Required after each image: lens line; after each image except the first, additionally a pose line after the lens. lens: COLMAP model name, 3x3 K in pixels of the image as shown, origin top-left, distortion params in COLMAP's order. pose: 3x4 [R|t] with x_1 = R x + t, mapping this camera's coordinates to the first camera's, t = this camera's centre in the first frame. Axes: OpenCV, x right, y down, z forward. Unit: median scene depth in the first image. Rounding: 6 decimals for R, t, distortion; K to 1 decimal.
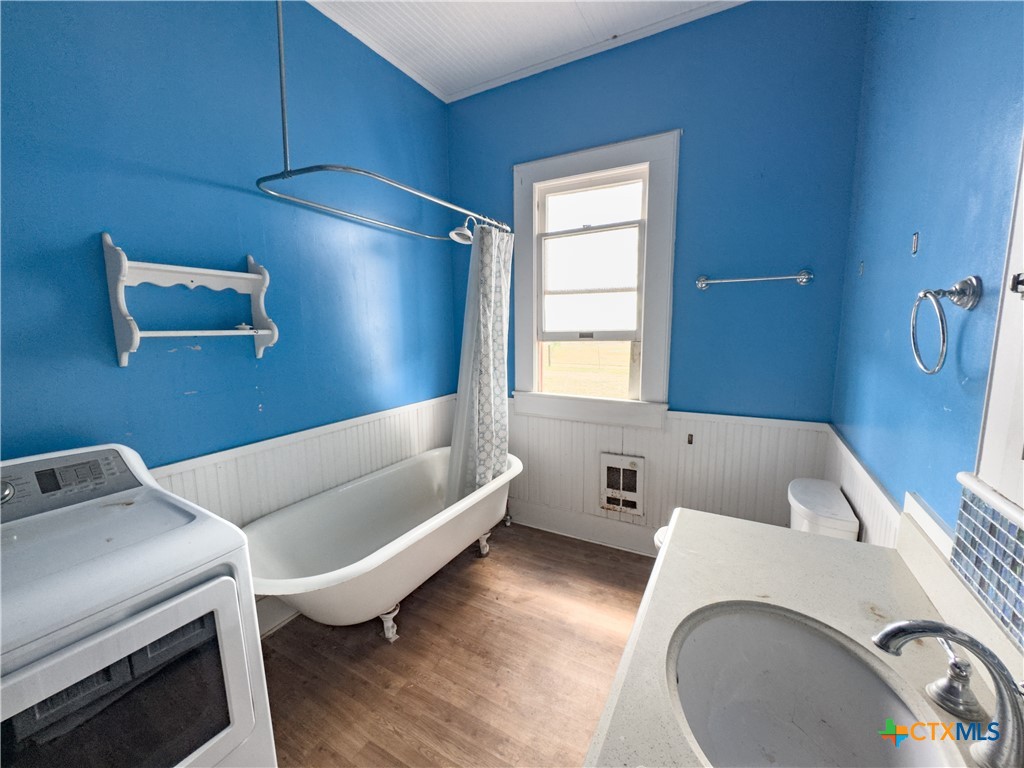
lens RADIAL K [[411.8, 0, 513.7], [0, 411.8, 384.3], [0, 0, 1]] dist [-0.004749, -0.000149]
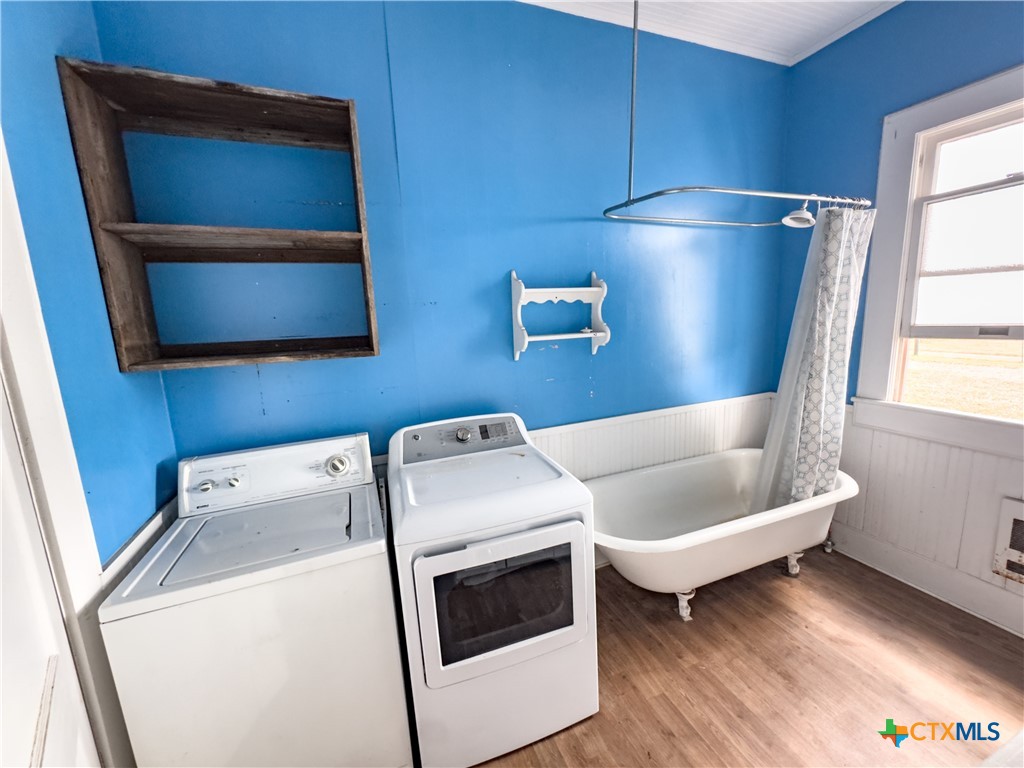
lens RADIAL K [[411.8, 0, 509.4], [0, 411.8, 384.0], [0, 0, 1]] dist [-0.004749, -0.000149]
pose [[0.769492, 0.084108, -0.633094, -0.017045], [-0.054243, 0.996315, 0.066433, -0.036595], [0.636349, -0.016779, 0.771219, -0.104481]]
